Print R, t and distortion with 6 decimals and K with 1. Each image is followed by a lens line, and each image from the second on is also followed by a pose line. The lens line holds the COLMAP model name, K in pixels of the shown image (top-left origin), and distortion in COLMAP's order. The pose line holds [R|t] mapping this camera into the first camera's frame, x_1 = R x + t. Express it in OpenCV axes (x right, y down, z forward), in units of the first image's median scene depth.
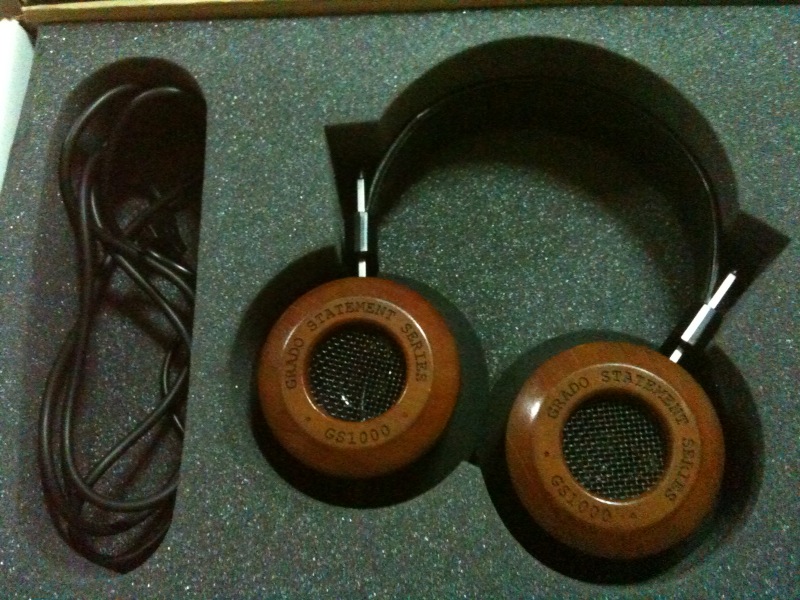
lens RADIAL K [[868.4, 0, 404.5], [0, 868.4, 299.3], [0, 0, 1]] dist [0.155766, -0.531416]
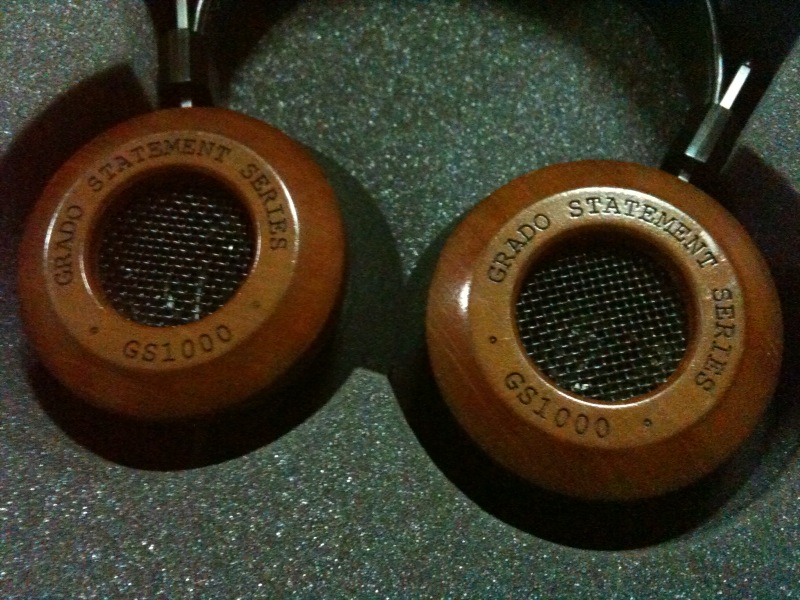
lens RADIAL K [[868.4, 0, 404.5], [0, 868.4, 299.3], [0, 0, 1]] dist [0.155766, -0.531416]
pose [[0.993861, -0.099512, 0.048356, 0.074153], [0.101646, 0.993852, -0.043886, 0.165806], [-0.043691, 0.048532, 0.997866, 0.394807]]
